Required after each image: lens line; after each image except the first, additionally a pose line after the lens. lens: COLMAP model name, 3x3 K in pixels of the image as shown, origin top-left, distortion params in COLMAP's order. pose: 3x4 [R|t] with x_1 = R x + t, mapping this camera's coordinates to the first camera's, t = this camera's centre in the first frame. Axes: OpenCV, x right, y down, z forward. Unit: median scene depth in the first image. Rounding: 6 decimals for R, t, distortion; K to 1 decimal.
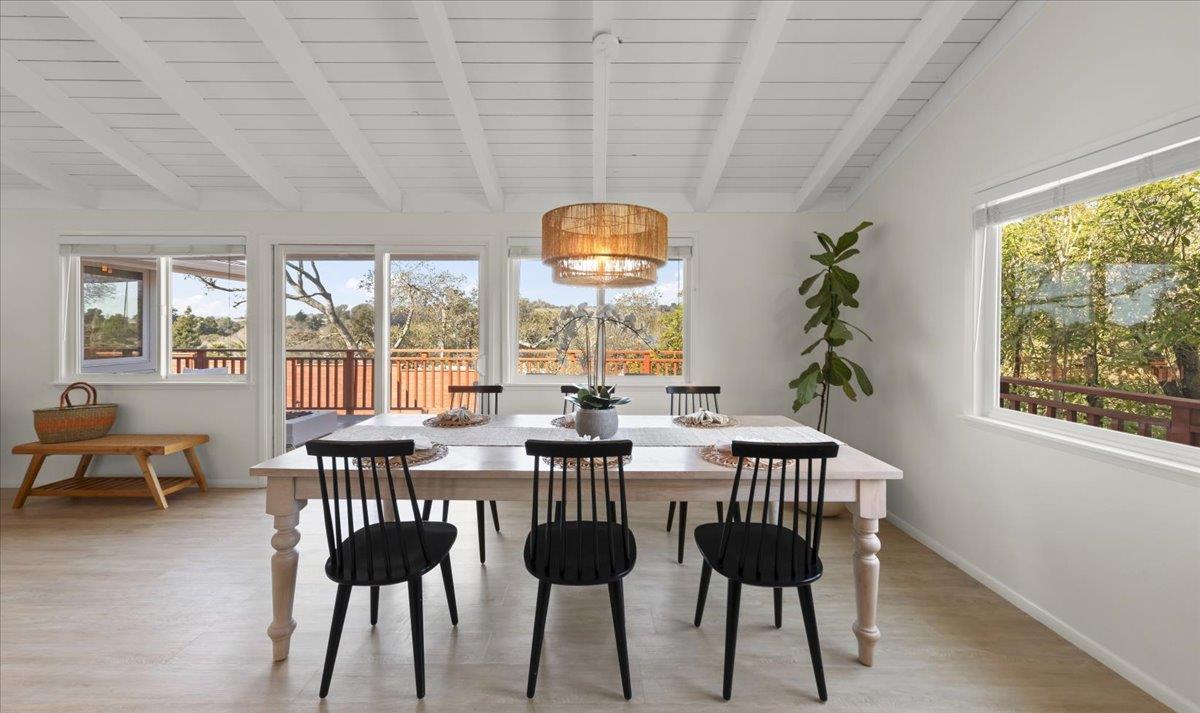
lens RADIAL K [[453.6, 0, 594.0], [0, 453.6, 327.8], [0, 0, 1]] dist [0.003573, 0.000202]
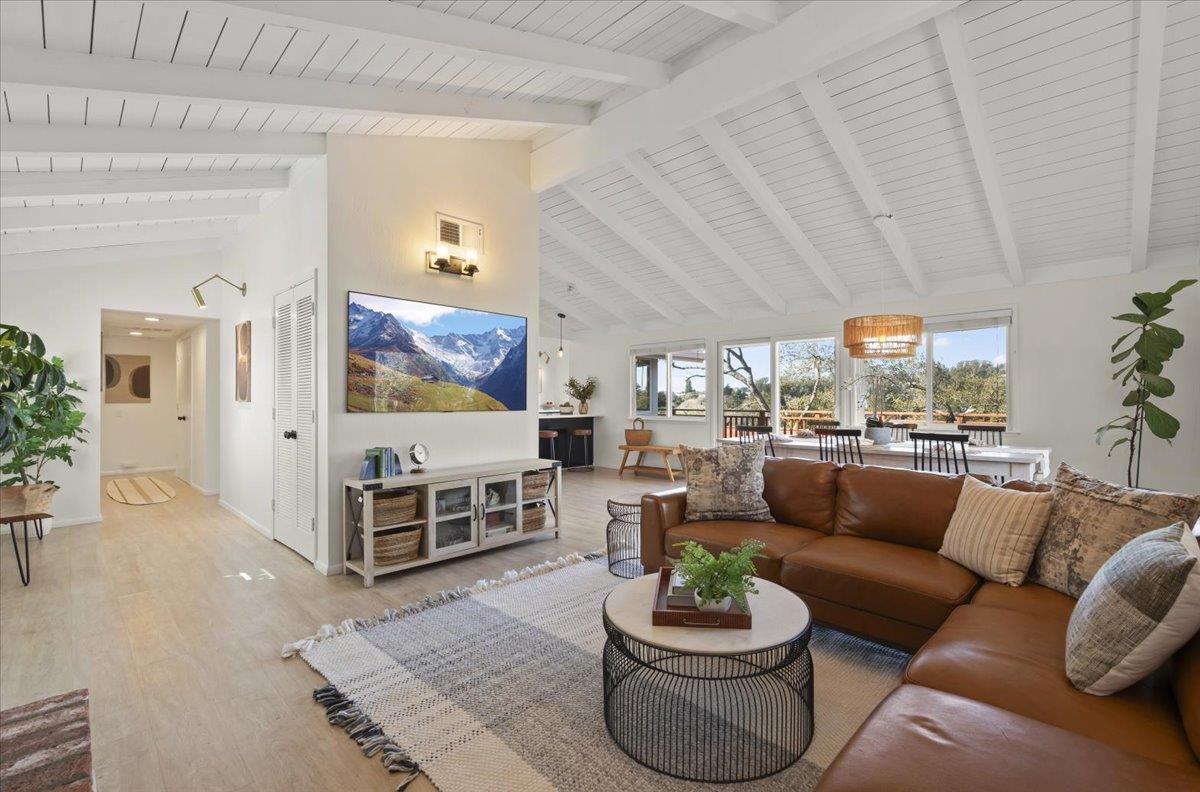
lens RADIAL K [[514.5, 0, 649.2], [0, 514.5, 399.1], [0, 0, 1]] dist [0.001493, 0.000300]
pose [[0.748601, -0.004506, -0.663005, 0.393704], [0.002227, 0.999988, -0.004281, 0.042666], [0.663017, 0.001728, 0.748603, -0.635208]]
